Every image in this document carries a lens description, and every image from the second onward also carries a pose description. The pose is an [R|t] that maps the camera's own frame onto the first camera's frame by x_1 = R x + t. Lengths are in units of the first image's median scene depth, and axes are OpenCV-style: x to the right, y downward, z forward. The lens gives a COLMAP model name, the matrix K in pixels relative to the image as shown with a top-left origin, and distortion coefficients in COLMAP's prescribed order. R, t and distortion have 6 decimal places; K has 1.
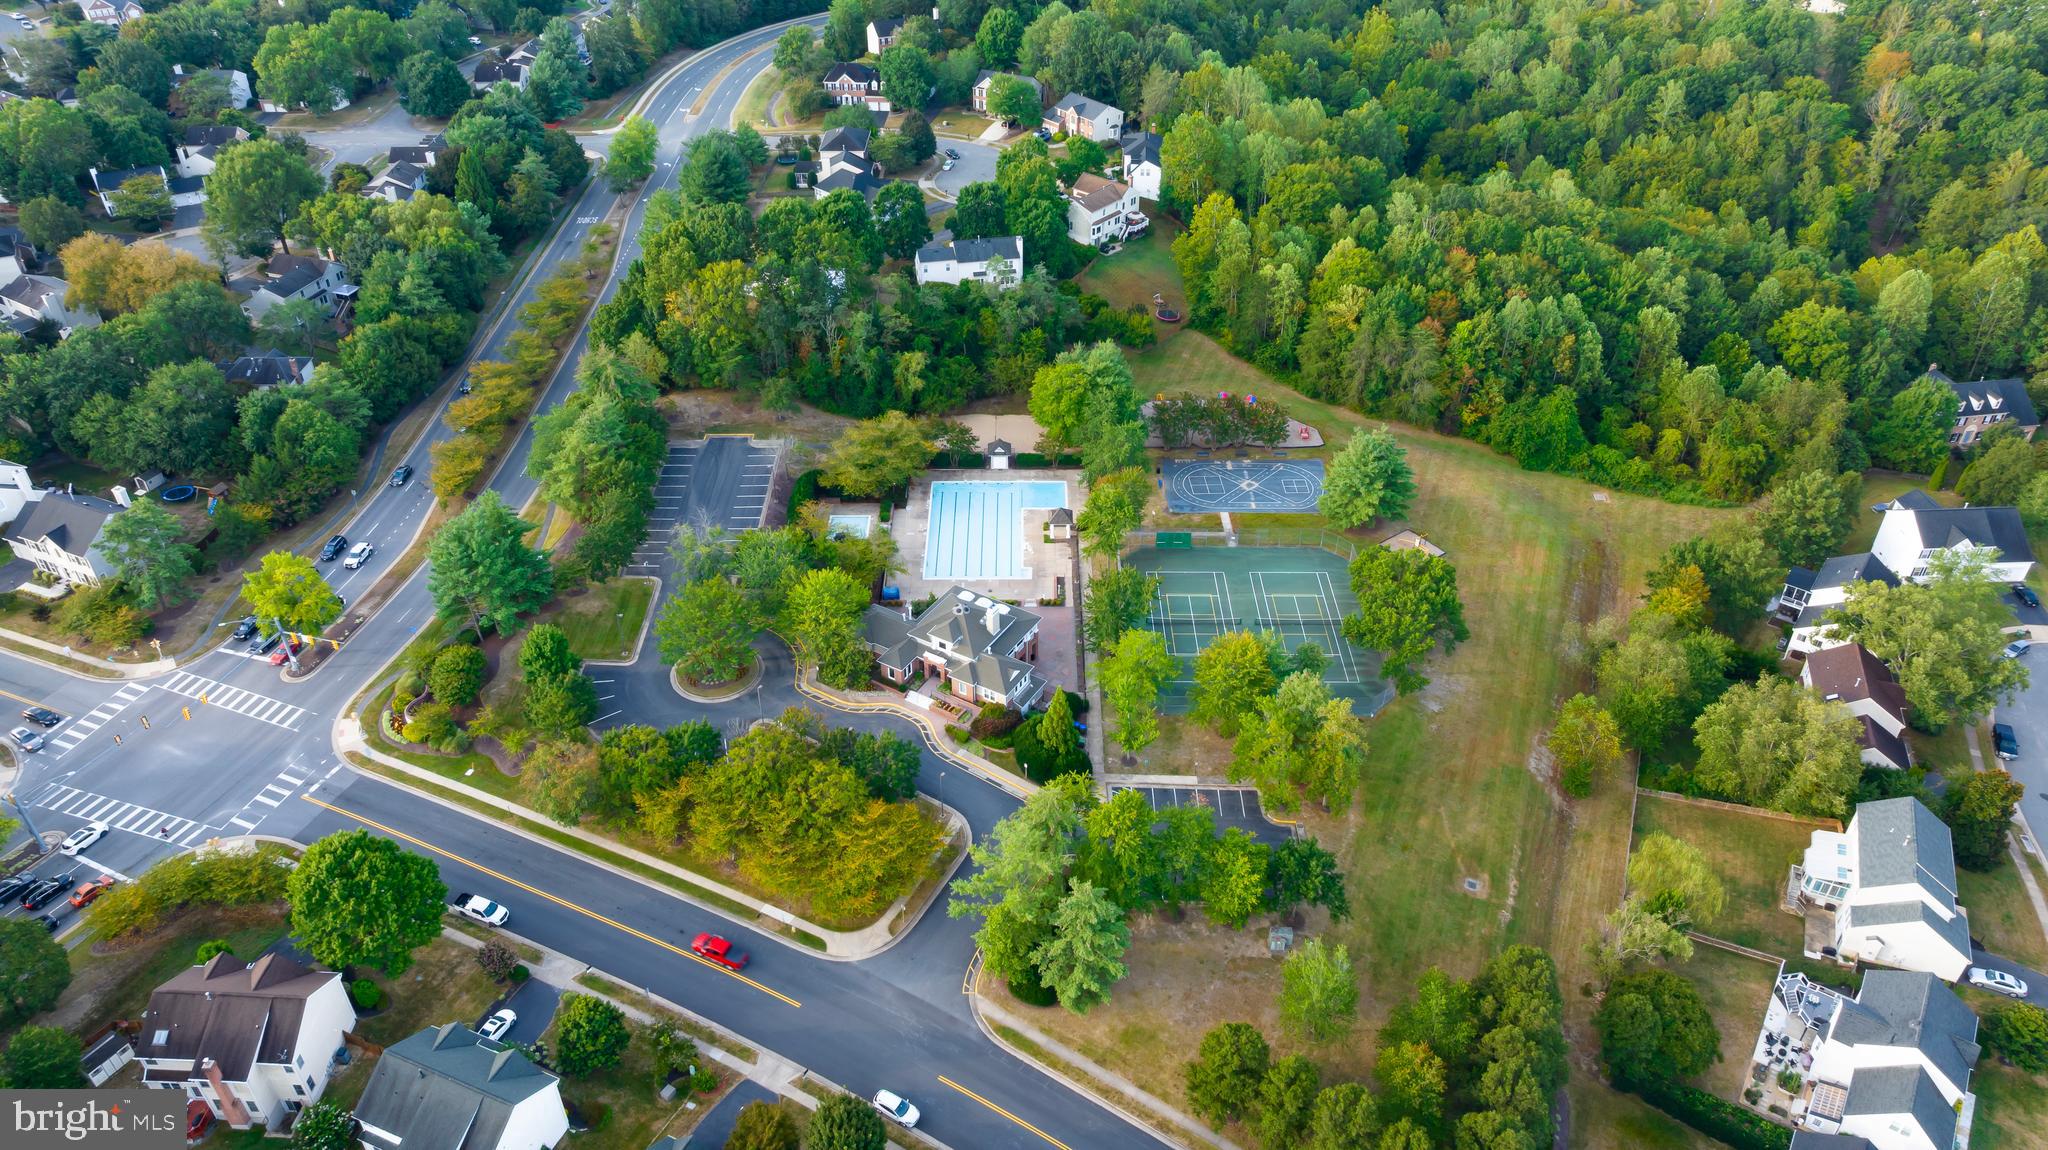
lens RADIAL K [[1439.0, 0, 1035.4], [0, 1439.0, 563.0], [0, 0, 1]] dist [-0.021716, -0.006465]
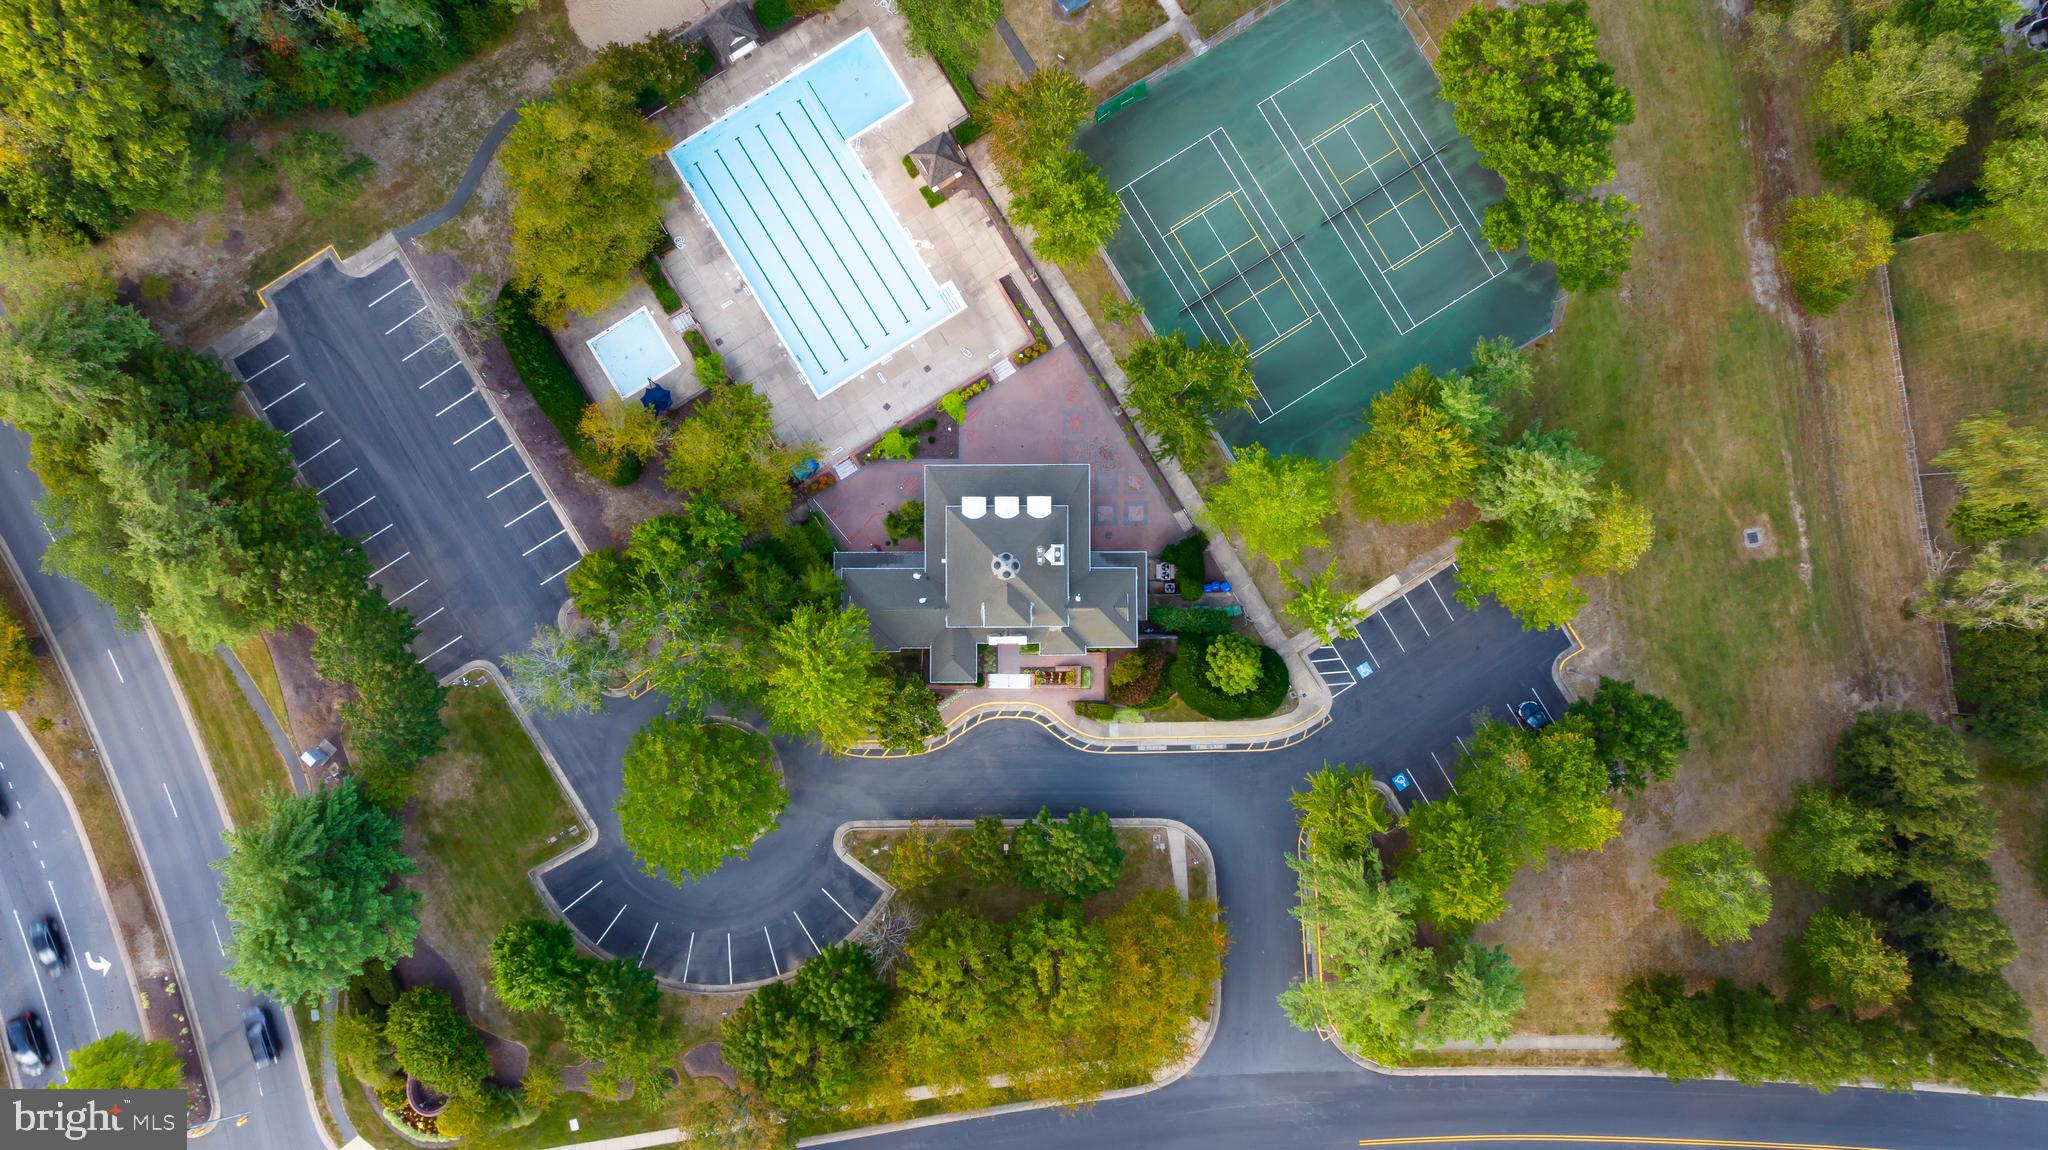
lens RADIAL K [[1439.0, 0, 1035.4], [0, 1439.0, 563.0], [0, 0, 1]] dist [-0.021716, -0.006465]
pose [[0.854217, -0.519917, -0.000037, -0.033707], [0.310191, 0.509581, 0.802564, -0.406156], [-0.417248, -0.685575, 0.596567, 0.521021]]
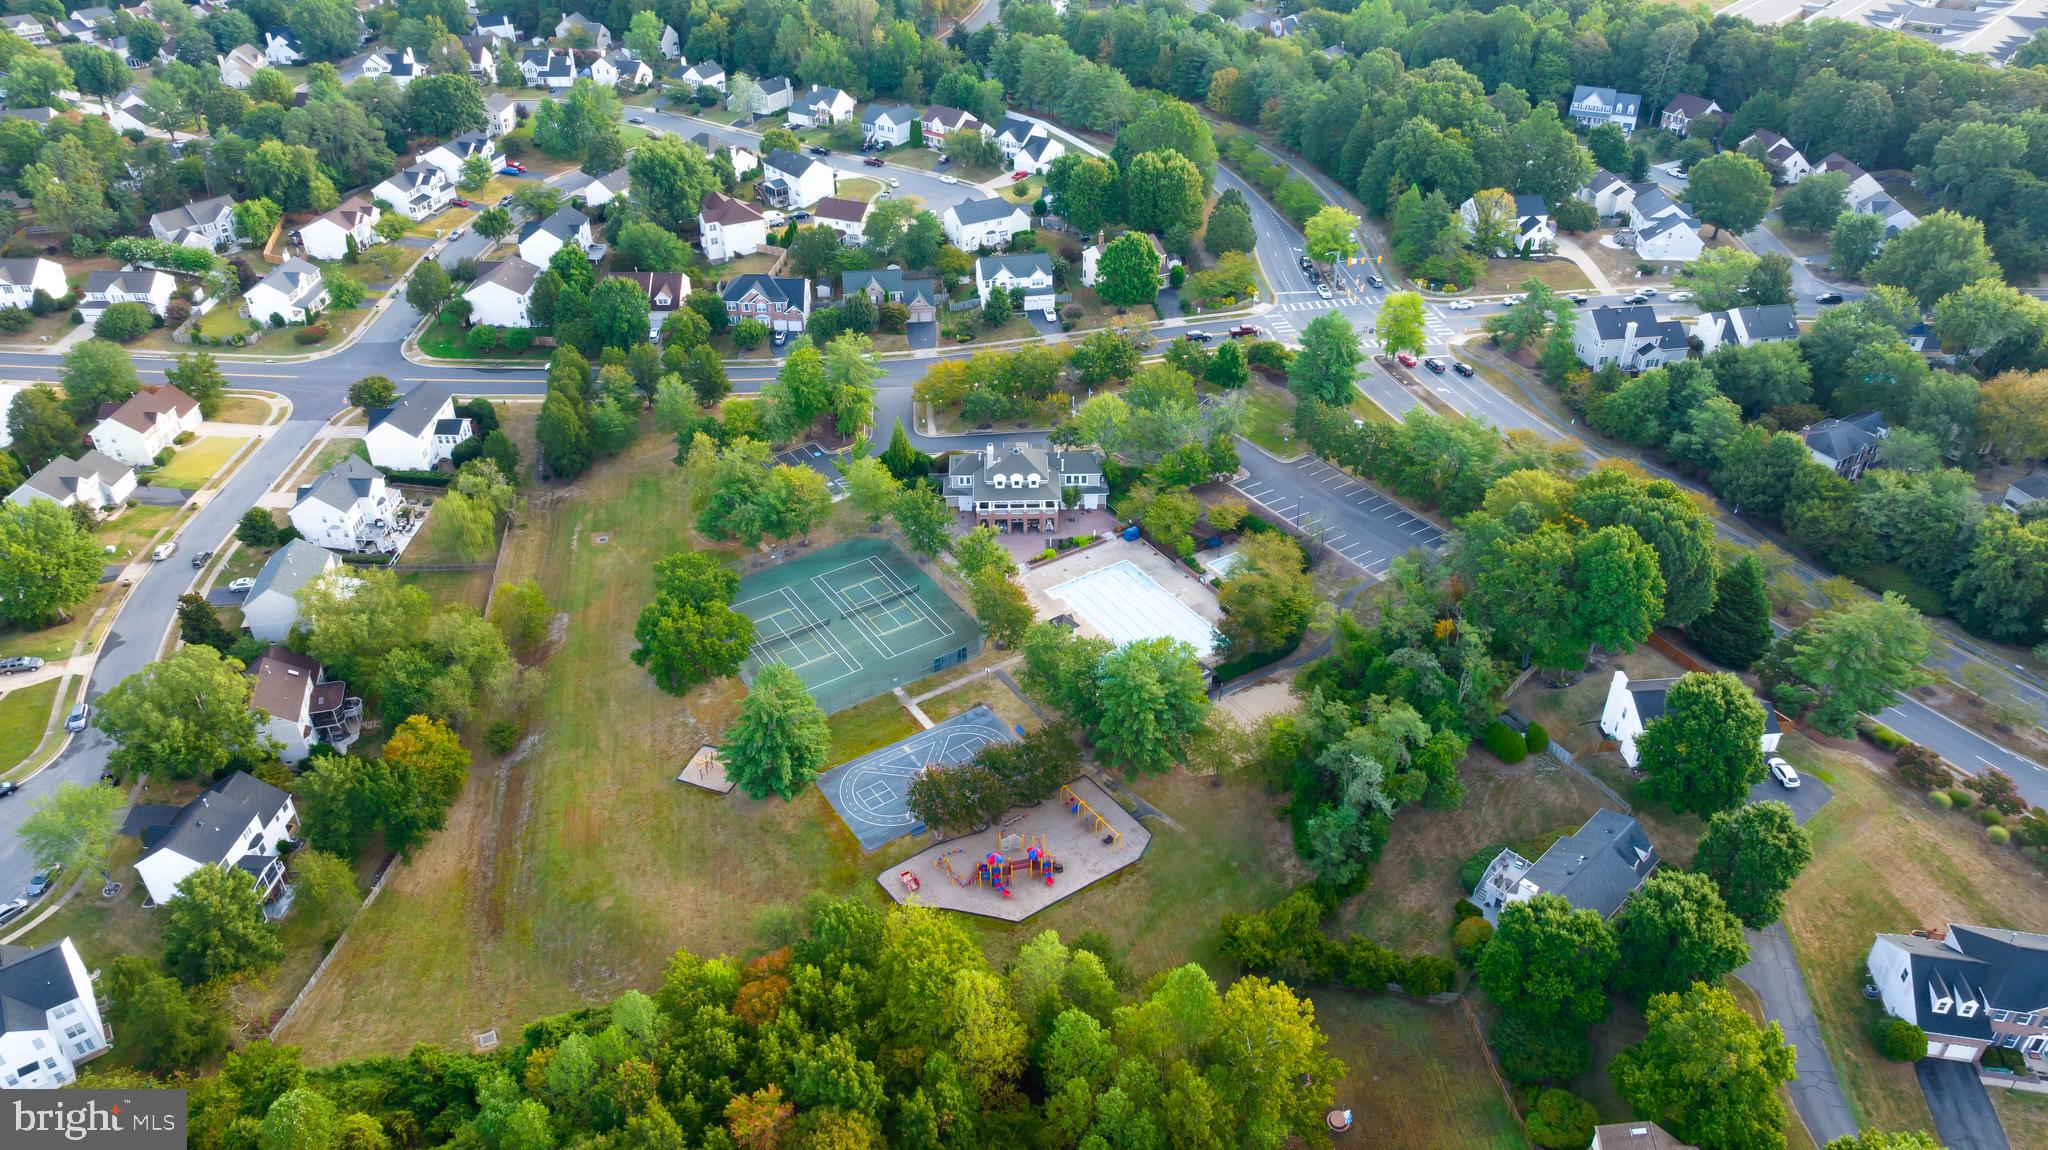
lens RADIAL K [[1439.0, 0, 1035.4], [0, 1439.0, 563.0], [0, 0, 1]] dist [-0.021716, -0.006465]
pose [[-0.842675, 0.301807, -0.445883, 0.450017], [-0.311904, 0.401394, 0.861161, -0.870793], [0.438879, 0.864752, -0.244110, 1.191985]]
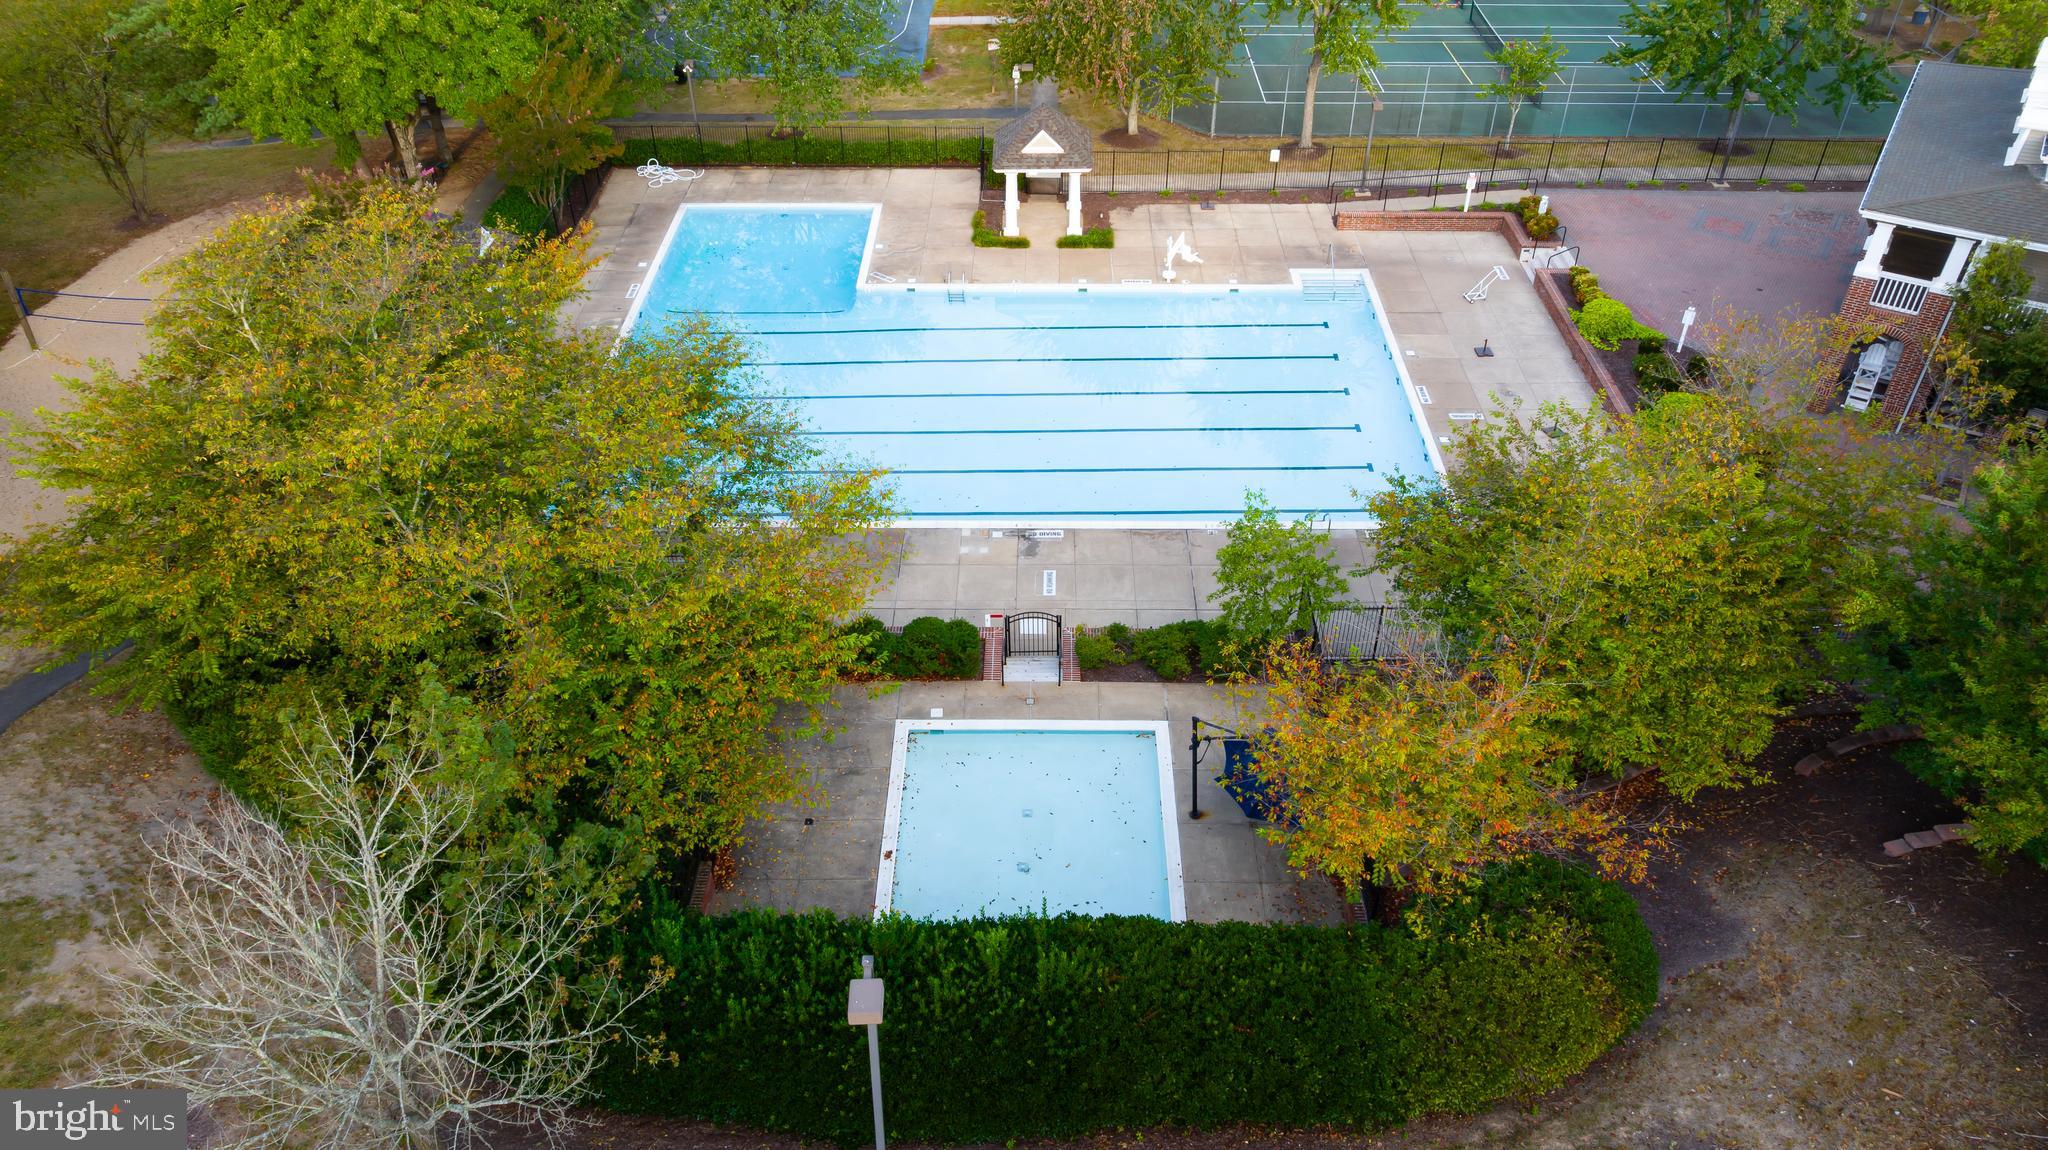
lens RADIAL K [[1415.2, 0, 1047.1], [0, 1415.2, 577.0], [0, 0, 1]] dist [-0.027274, 0.018680]
pose [[0.008572, -0.629633, 0.776845, -0.221739], [0.594926, 0.627635, 0.502134, -0.108251], [-0.803735, 0.457861, 0.379965, 0.940052]]
